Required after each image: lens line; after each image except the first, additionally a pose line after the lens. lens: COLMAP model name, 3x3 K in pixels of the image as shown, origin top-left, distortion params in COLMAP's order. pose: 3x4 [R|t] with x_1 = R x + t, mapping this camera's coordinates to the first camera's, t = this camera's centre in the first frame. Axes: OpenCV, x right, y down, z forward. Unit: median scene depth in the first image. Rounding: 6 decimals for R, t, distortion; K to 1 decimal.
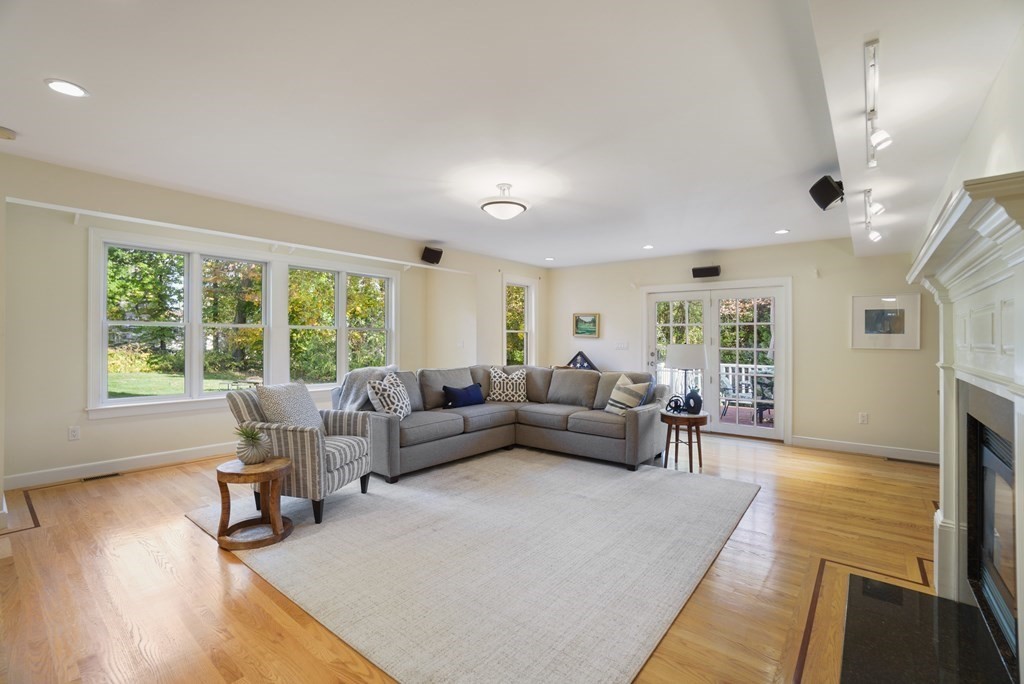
lens RADIAL K [[451.6, 0, 500.9], [0, 451.6, 343.2], [0, 0, 1]] dist [-0.065436, 0.029390]
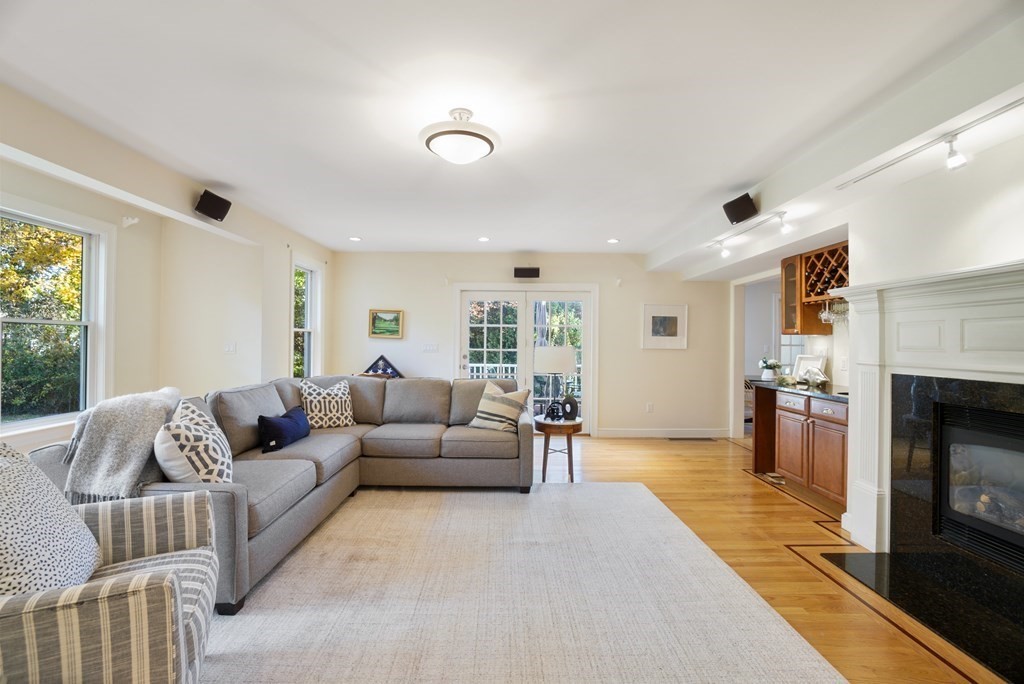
lens RADIAL K [[451.6, 0, 500.9], [0, 451.6, 343.2], [0, 0, 1]] dist [-0.065436, 0.029390]
pose [[0.774925, -0.002677, 0.632047, -0.258587], [0.003061, 0.999995, 0.000483, -0.005167], [-0.632046, 0.001560, 0.774930, 0.316360]]
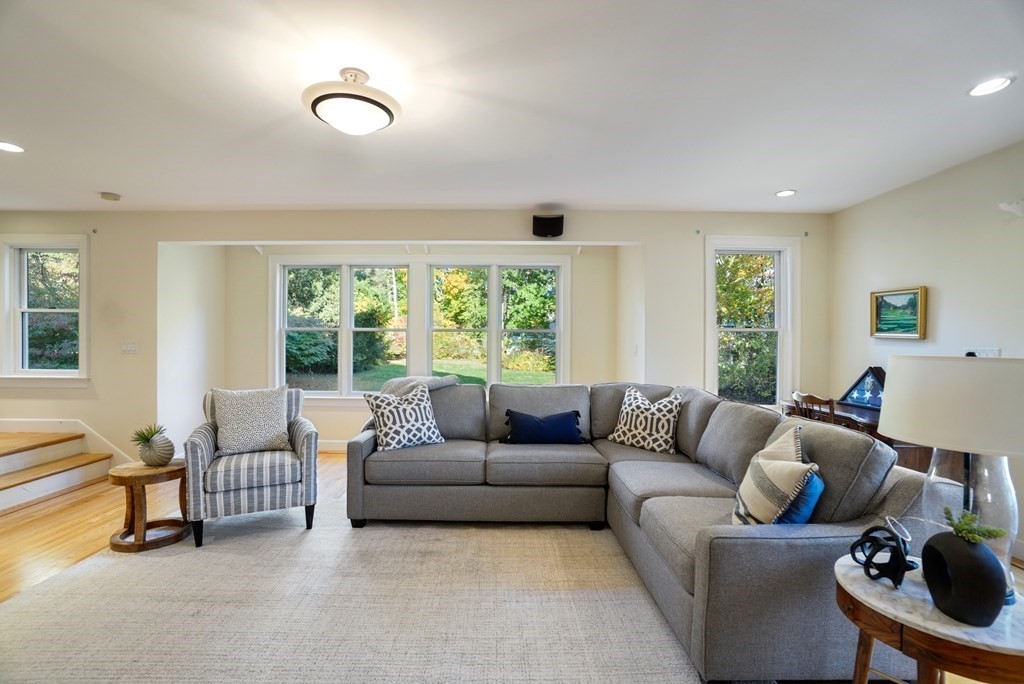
lens RADIAL K [[451.6, 0, 500.9], [0, 451.6, 343.2], [0, 0, 1]] dist [-0.065436, 0.029390]
pose [[0.640656, -0.001400, -0.767827, 0.406753], [-0.008052, 0.999931, -0.008542, -0.001190], [0.767786, 0.011655, 0.640600, 0.554347]]
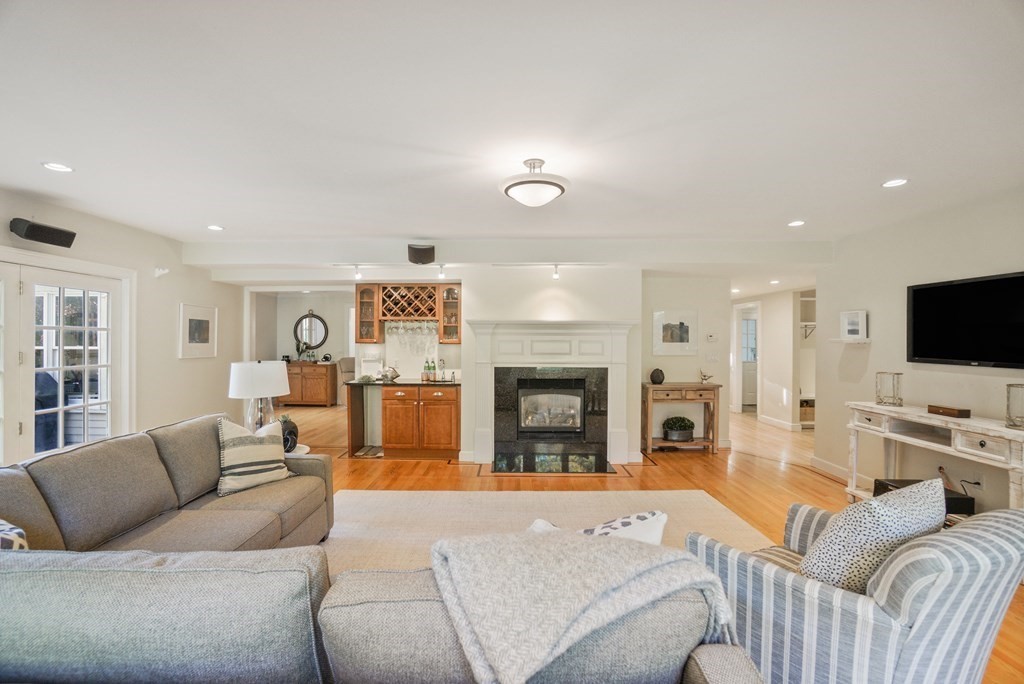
lens RADIAL K [[451.6, 0, 500.9], [0, 451.6, 343.2], [0, 0, 1]] dist [-0.065436, 0.029390]
pose [[-0.619629, -0.013637, 0.784776, -0.381583], [-0.000030, 0.999849, 0.017351, -0.039501], [-0.784895, 0.010728, -0.619536, 1.066232]]
